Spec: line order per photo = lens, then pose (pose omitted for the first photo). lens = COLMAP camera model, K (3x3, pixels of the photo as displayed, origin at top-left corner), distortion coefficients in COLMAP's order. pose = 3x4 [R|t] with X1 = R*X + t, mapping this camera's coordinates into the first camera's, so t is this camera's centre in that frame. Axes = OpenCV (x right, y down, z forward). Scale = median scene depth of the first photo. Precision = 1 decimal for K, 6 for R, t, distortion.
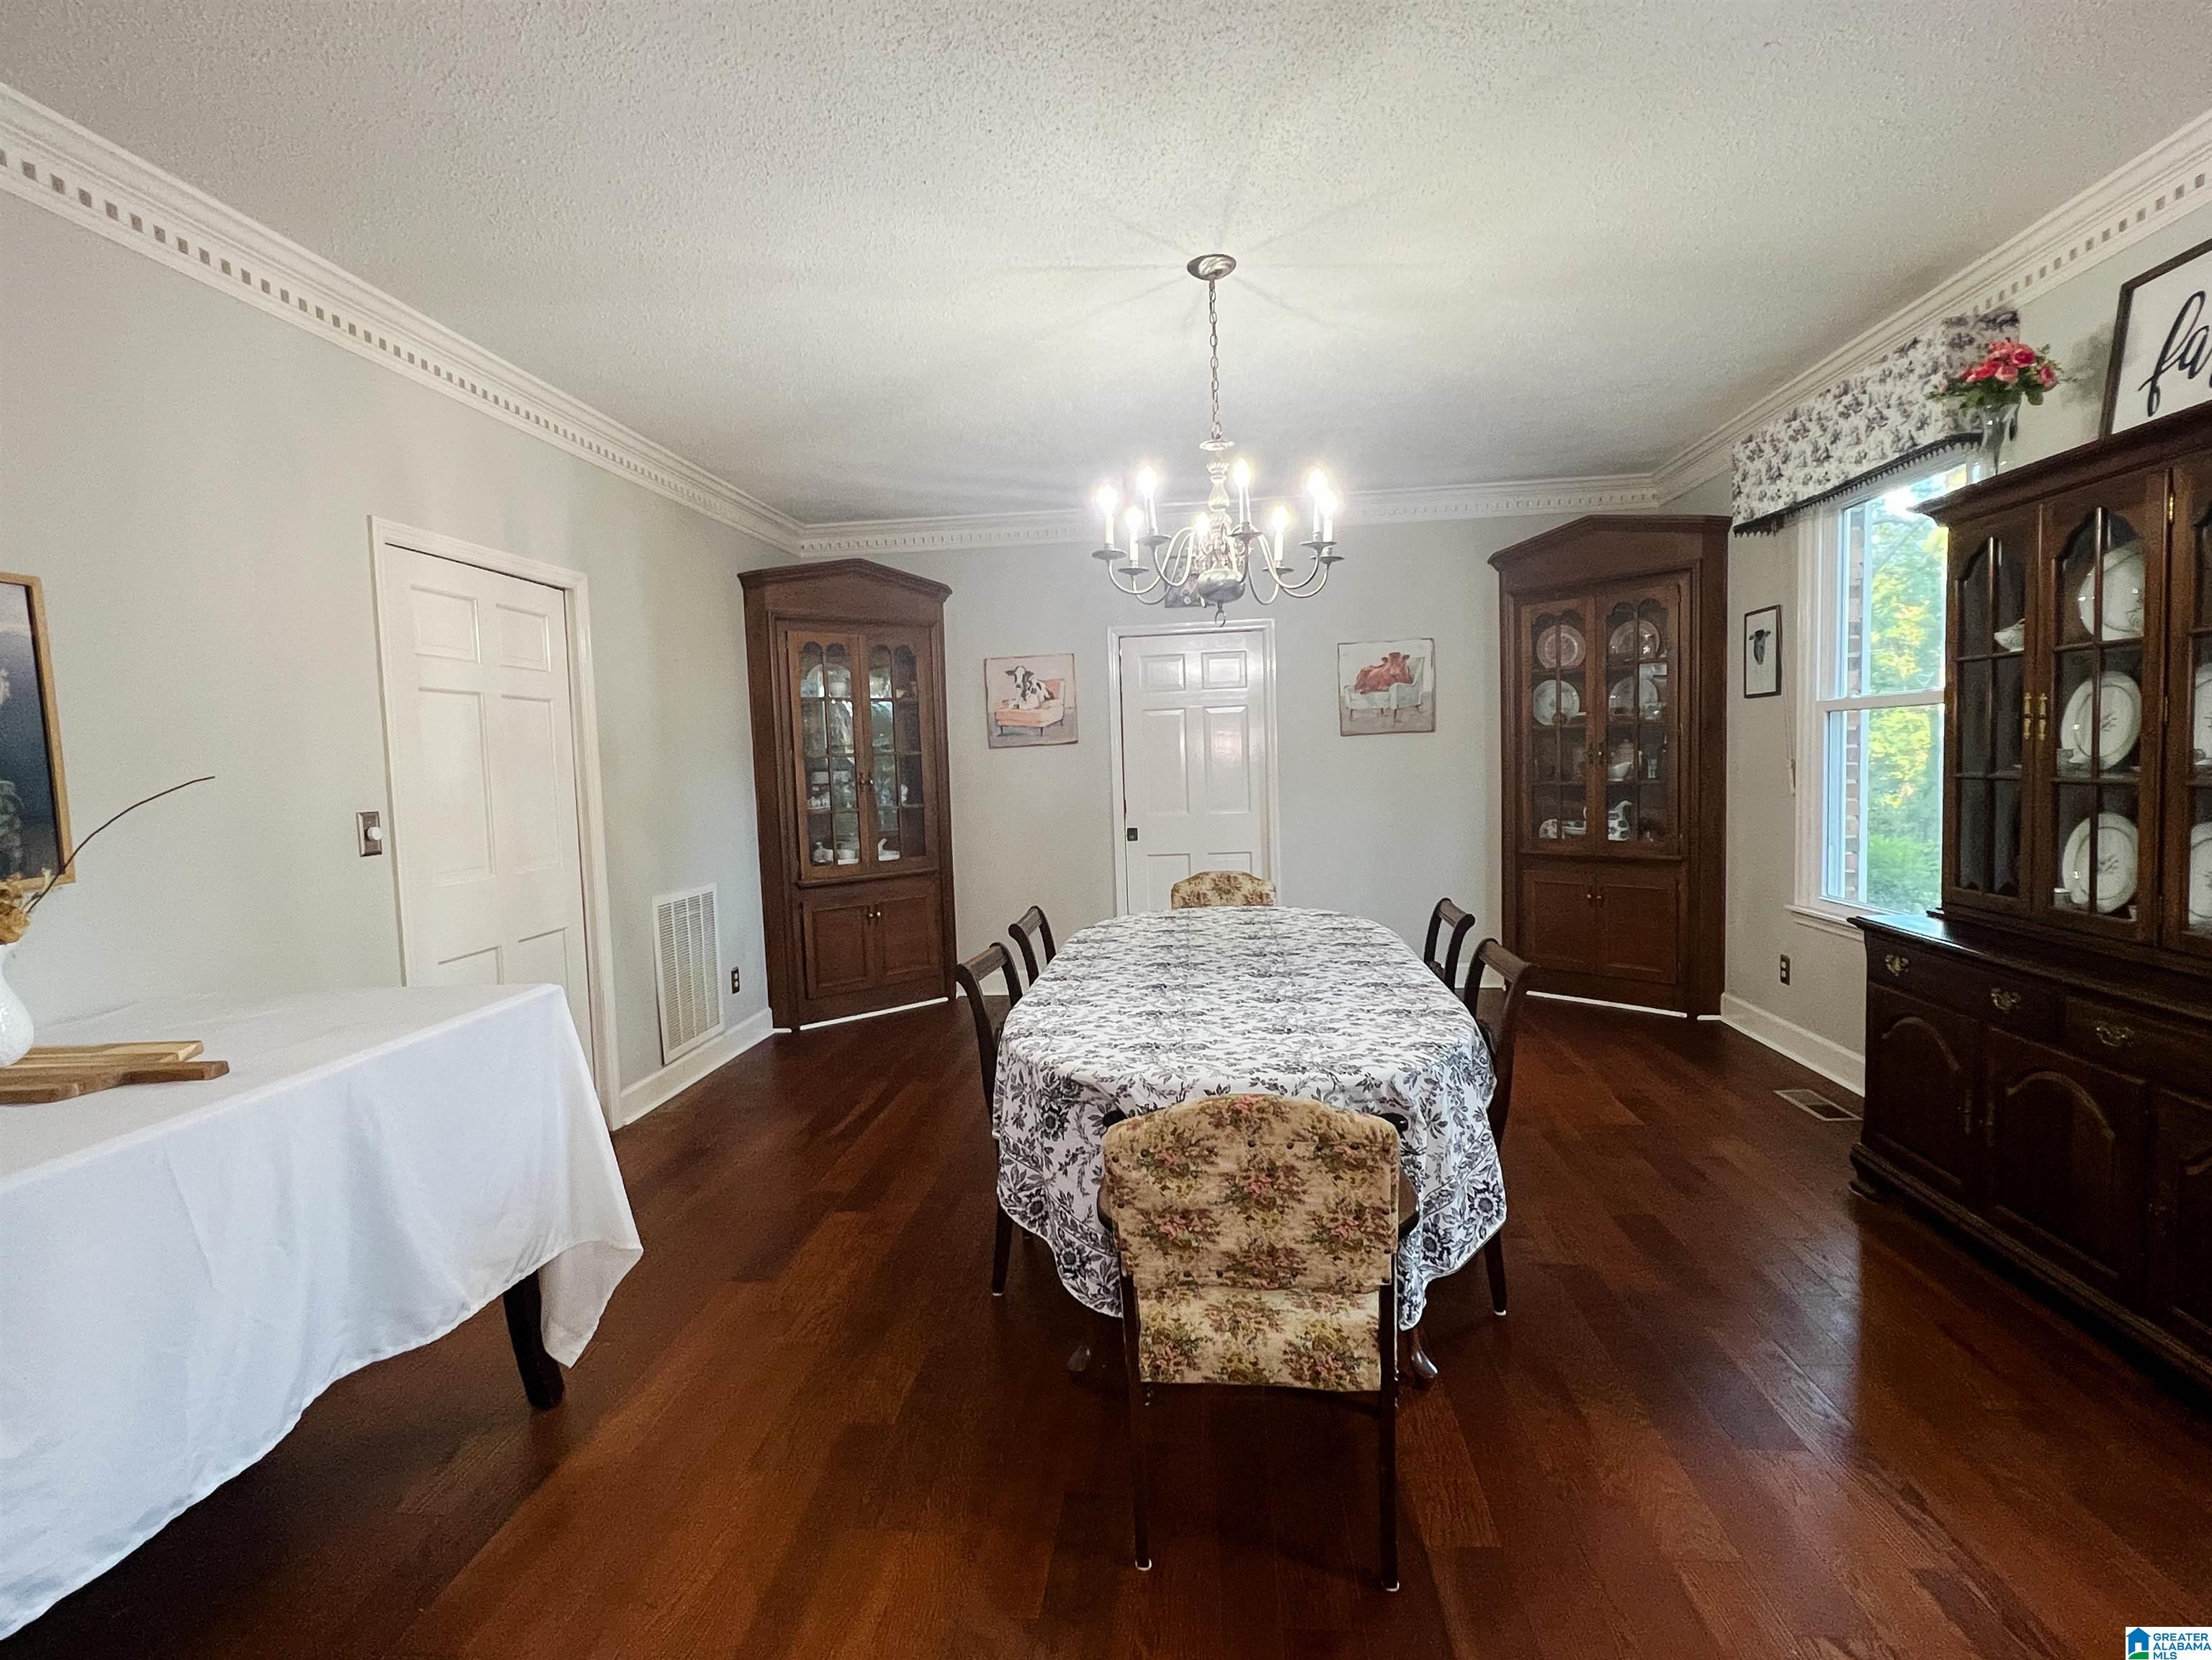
lens RADIAL K [[1088.1, 0, 1108.0], [0, 1088.1, 833.4], [0, 0, 1]] dist [0.004457, 0.000204]
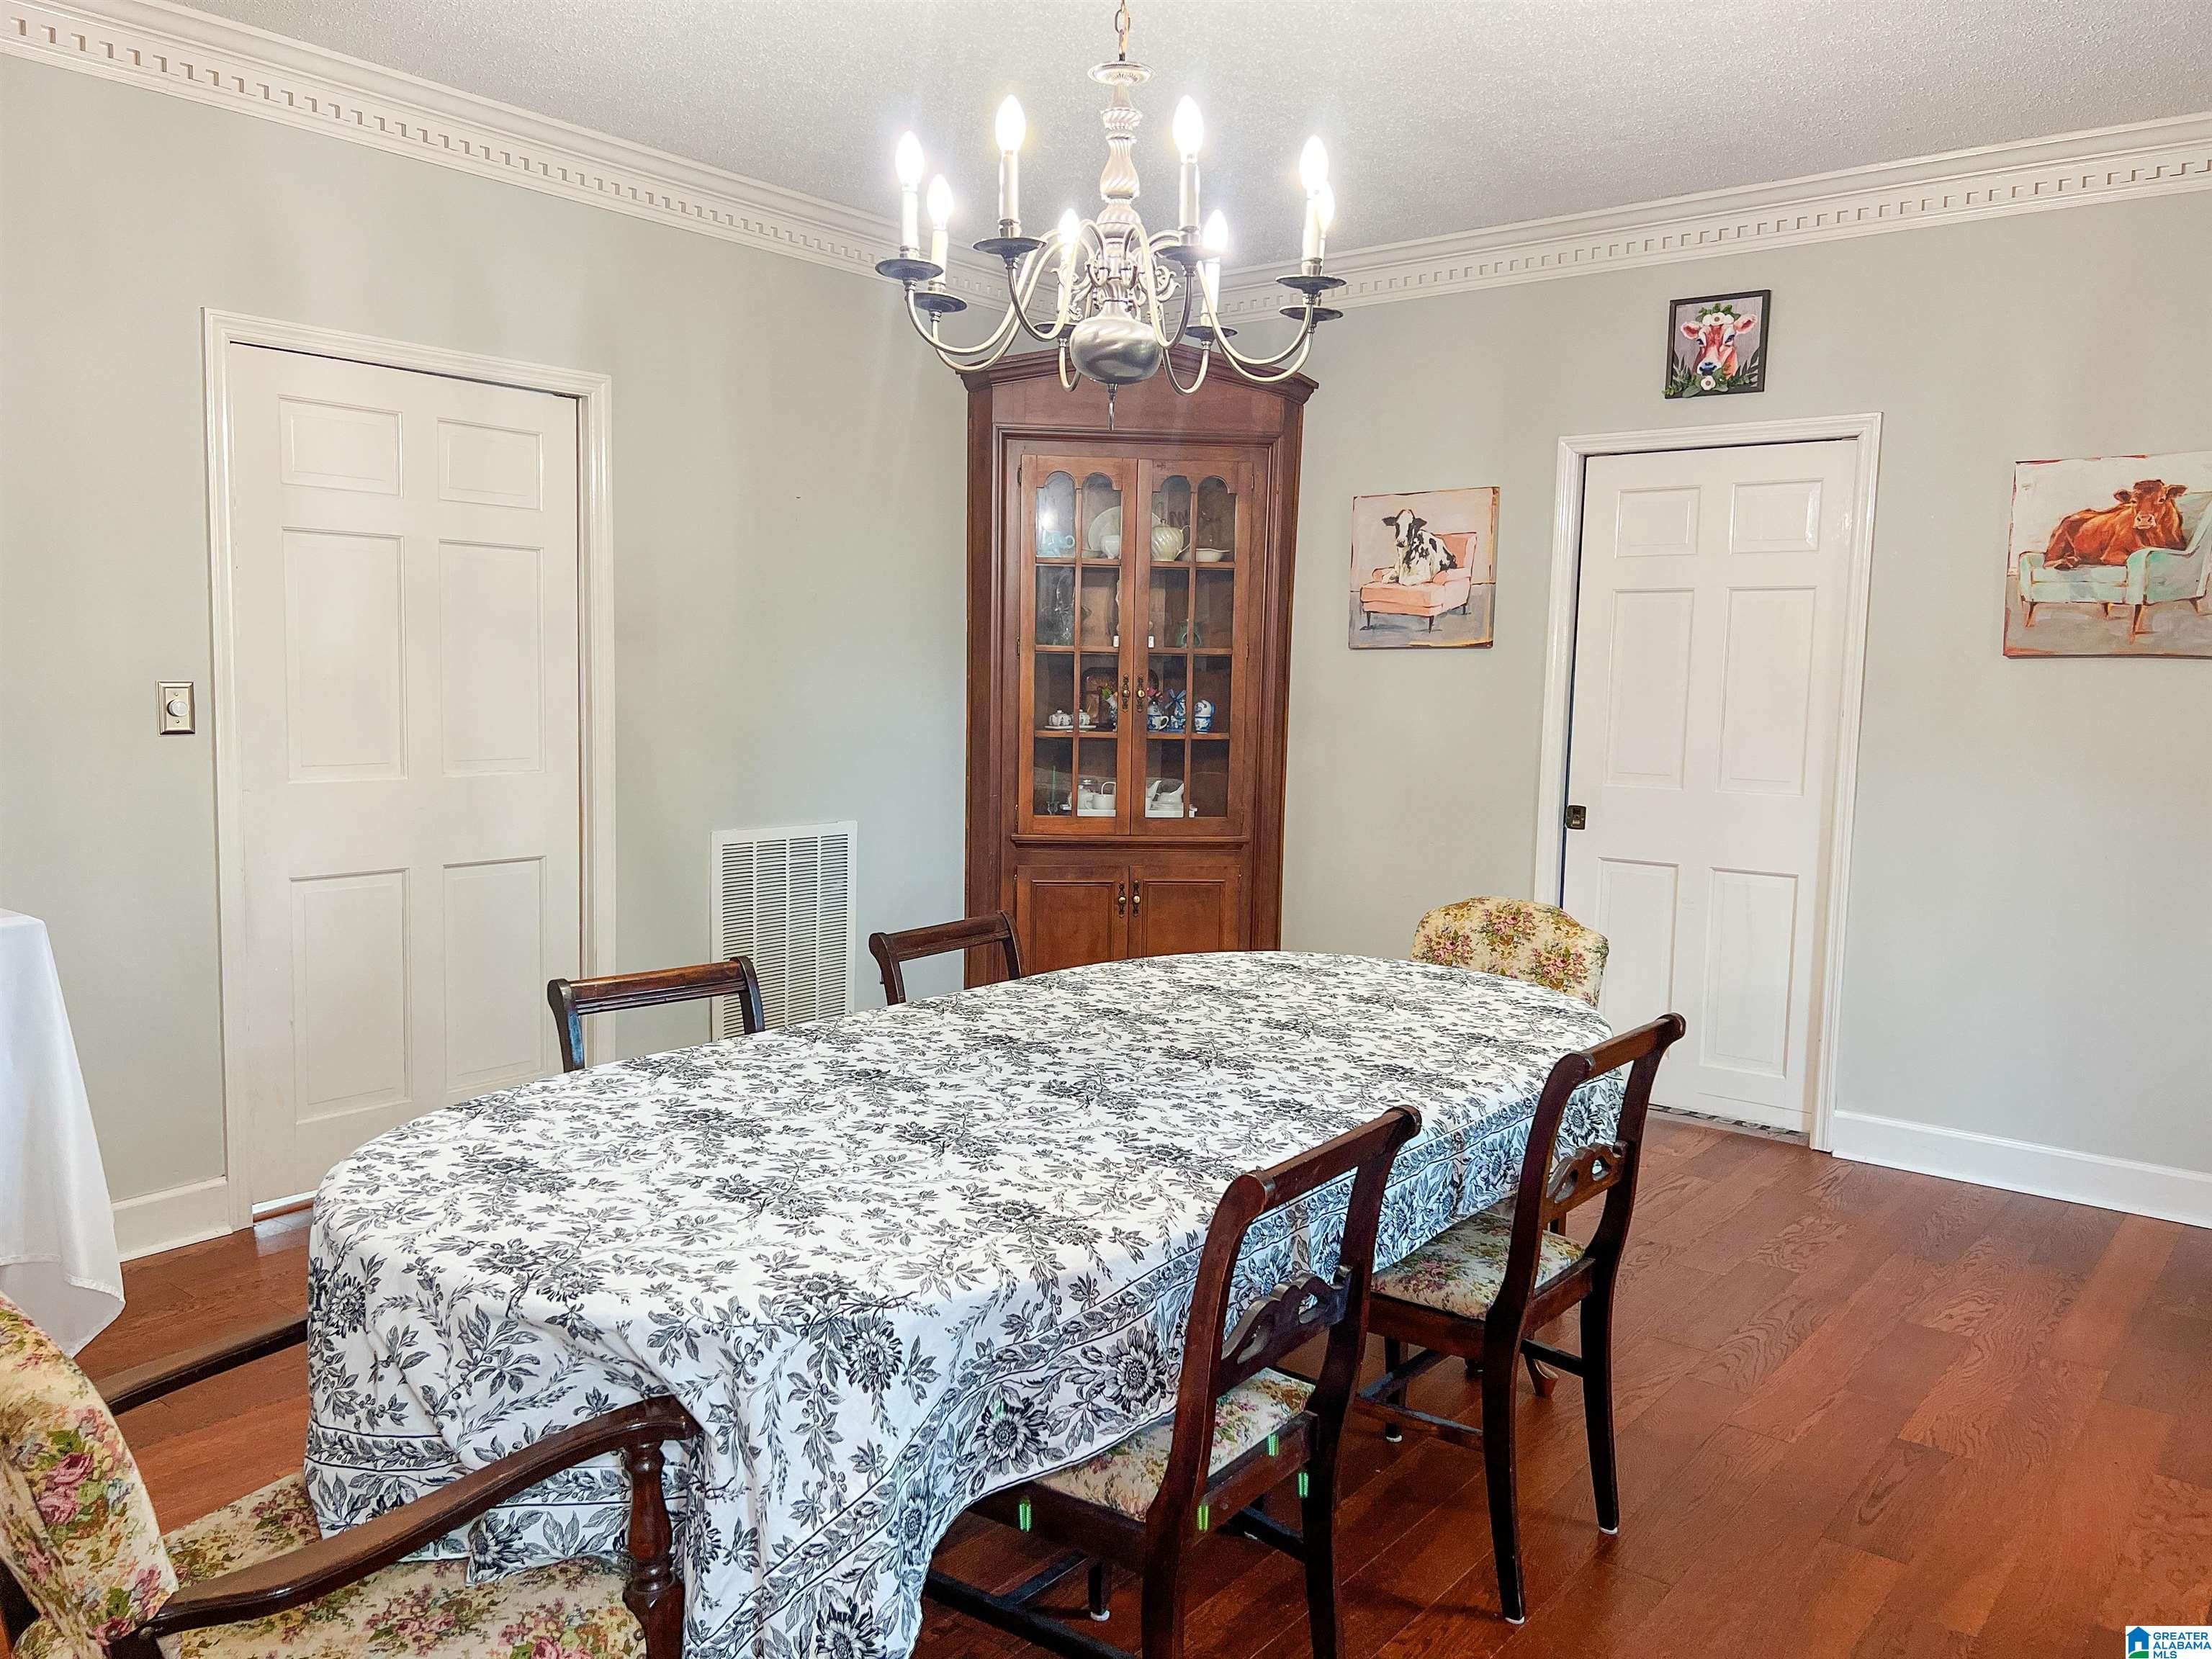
lens RADIAL K [[1658.6, 0, 1105.7], [0, 1658.6, 836.5], [0, 0, 1]] dist [0.059026, -0.070816]
pose [[0.835779, 0.110078, -0.537919, 0.299753], [-0.089514, 0.993907, 0.064309, -0.024167], [0.541721, -0.005596, 0.840540, 0.172713]]
